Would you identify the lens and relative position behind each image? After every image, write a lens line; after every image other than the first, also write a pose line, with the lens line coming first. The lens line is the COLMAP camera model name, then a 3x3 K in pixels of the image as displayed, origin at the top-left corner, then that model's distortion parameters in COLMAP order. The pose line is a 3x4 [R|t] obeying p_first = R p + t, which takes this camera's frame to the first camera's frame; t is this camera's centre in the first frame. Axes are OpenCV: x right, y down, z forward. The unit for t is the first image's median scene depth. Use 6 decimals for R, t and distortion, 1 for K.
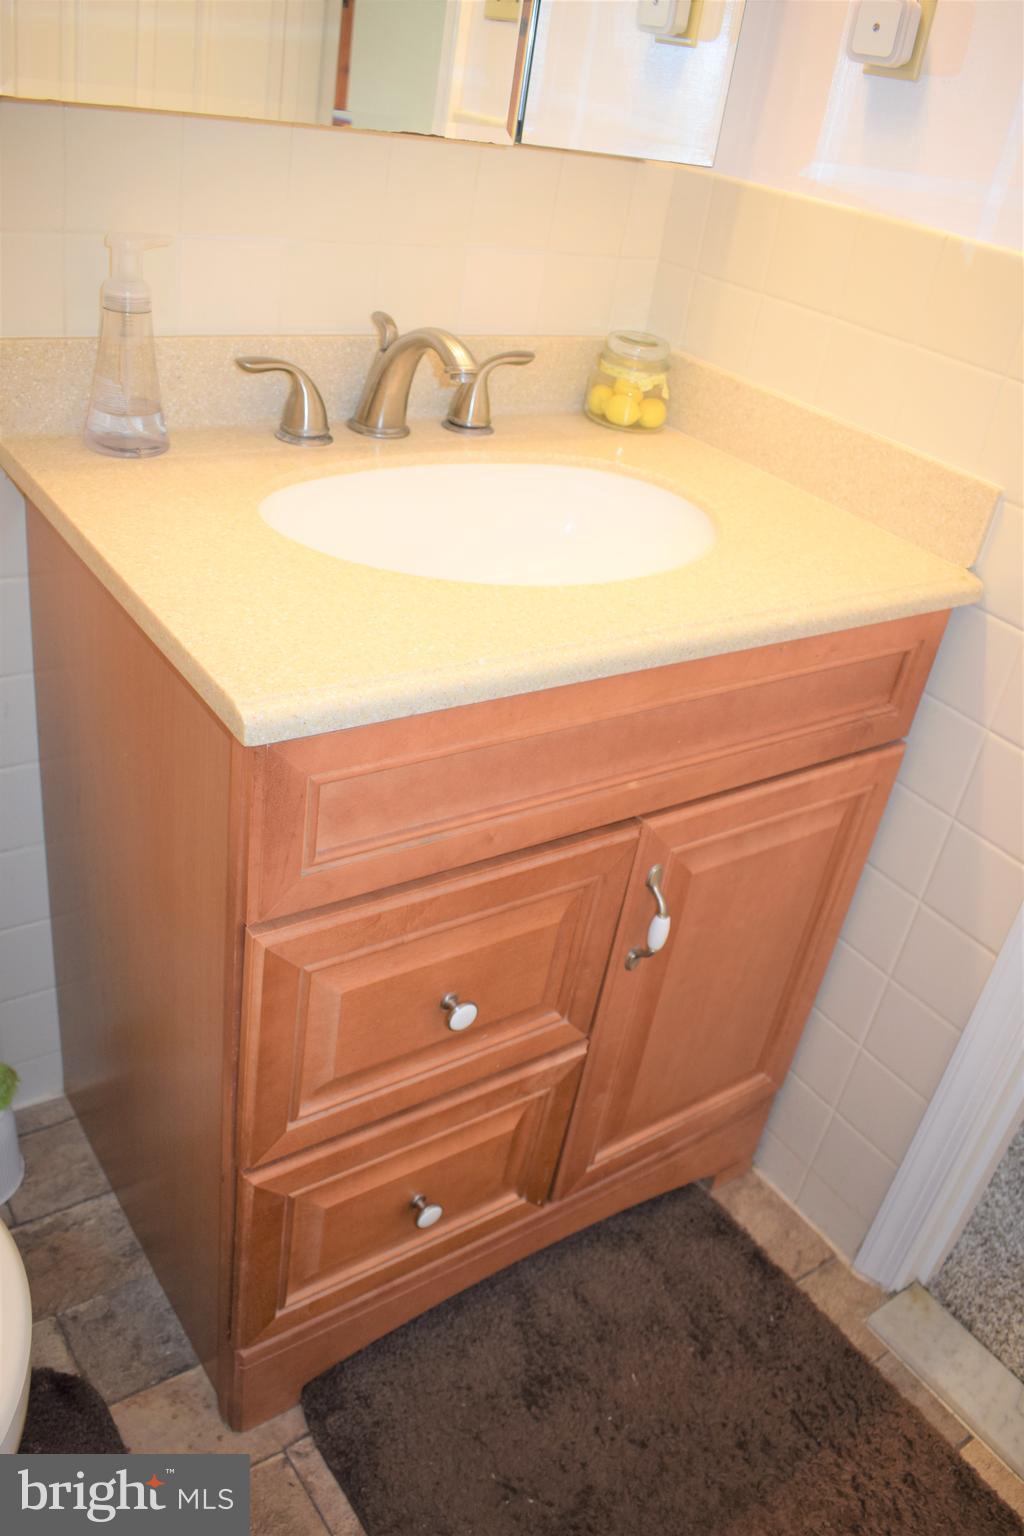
lens RADIAL K [[1211.8, 0, 512.0], [0, 1211.8, 768.0], [0, 0, 1]] dist [-0.090916, 0.017132]
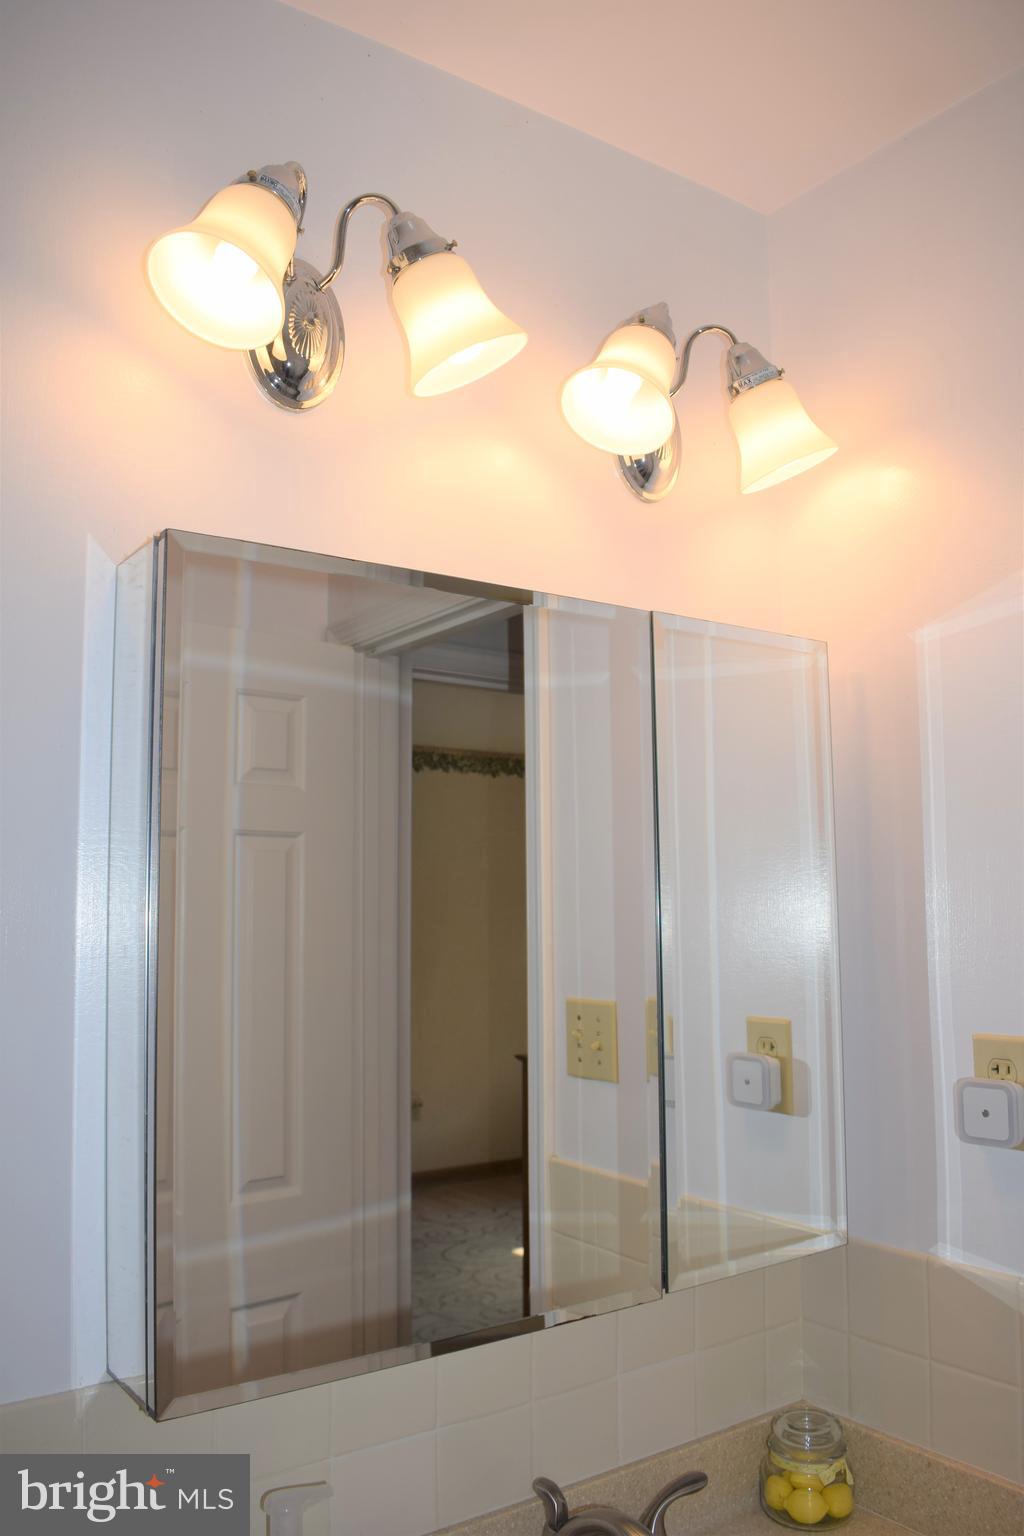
lens RADIAL K [[1211.8, 0, 512.0], [0, 1211.8, 768.0], [0, 0, 1]] dist [-0.090916, 0.017132]
pose [[0.988112, -0.152779, 0.017103, -0.057288], [0.131589, 0.783007, -0.607934, -0.230500], [0.079488, 0.602958, 0.793803, -0.043407]]
